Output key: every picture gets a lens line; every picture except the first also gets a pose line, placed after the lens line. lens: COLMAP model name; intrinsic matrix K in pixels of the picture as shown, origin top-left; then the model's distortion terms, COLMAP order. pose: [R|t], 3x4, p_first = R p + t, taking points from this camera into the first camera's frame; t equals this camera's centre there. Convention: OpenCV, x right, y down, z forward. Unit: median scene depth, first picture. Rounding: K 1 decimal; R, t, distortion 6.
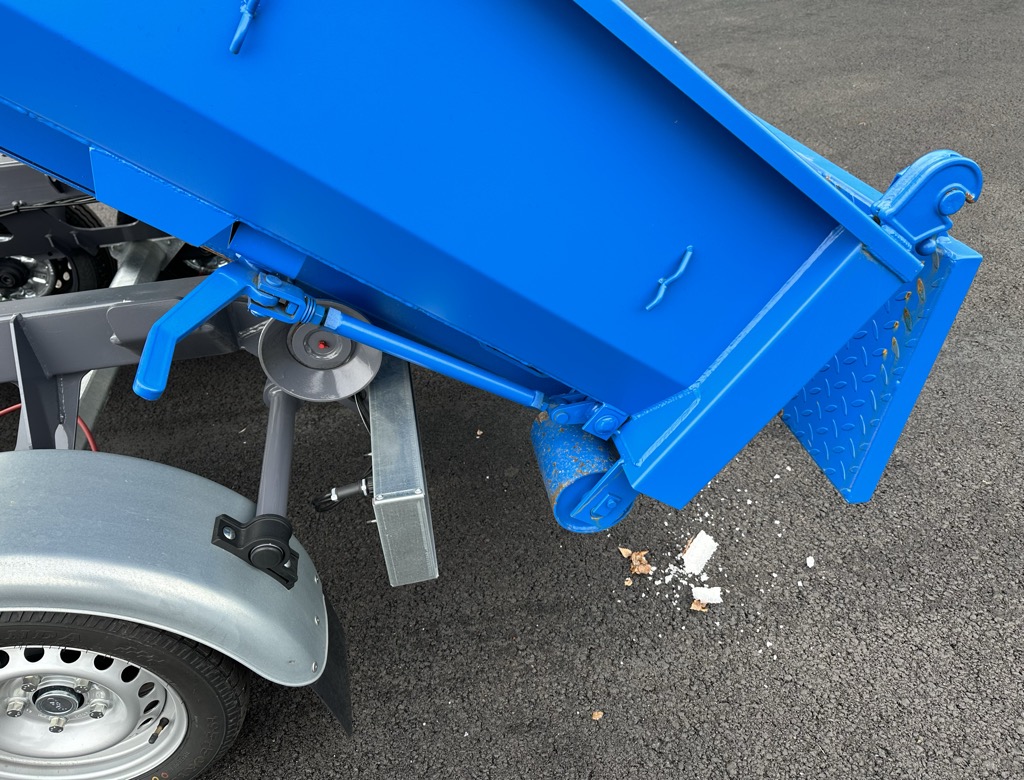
lens RADIAL K [[719.1, 0, 539.7], [0, 719.1, 386.6], [0, 0, 1]] dist [0.050388, -0.061751]
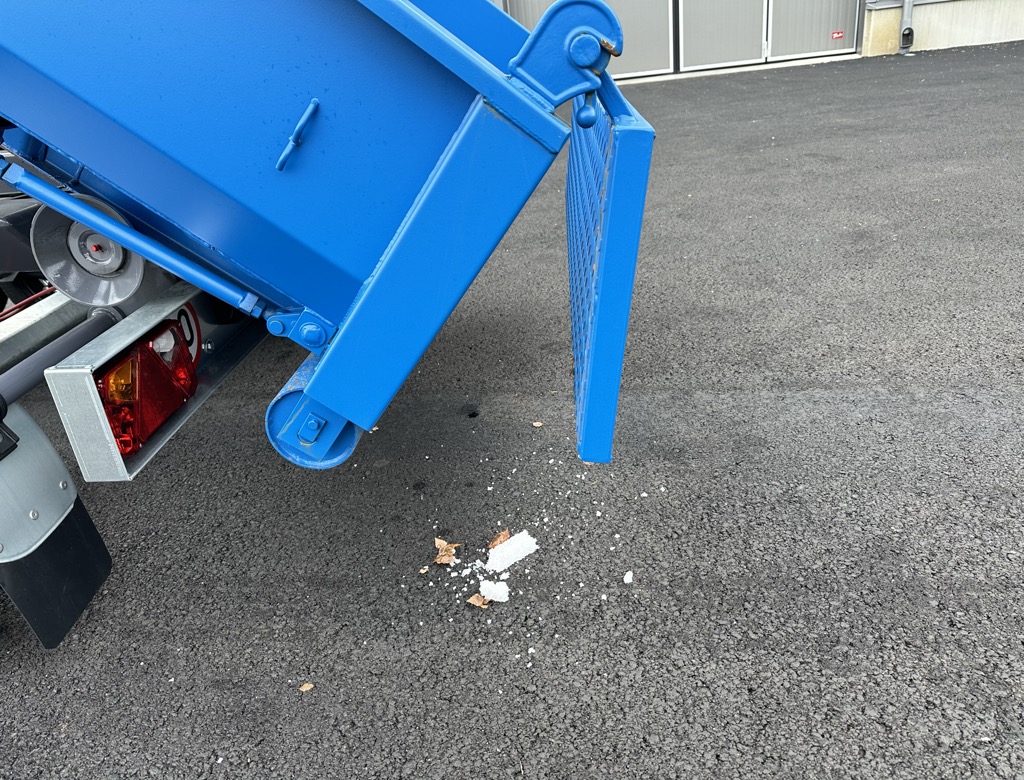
lens RADIAL K [[719.1, 0, 515.6], [0, 719.1, 382.0], [0, 0, 1]] dist [0.050388, -0.061751]
pose [[0.967657, 0.093129, -0.234451, 0.465031], [-0.129899, 0.980628, -0.146610, 0.175271], [0.216256, 0.172323, 0.961009, 0.137475]]
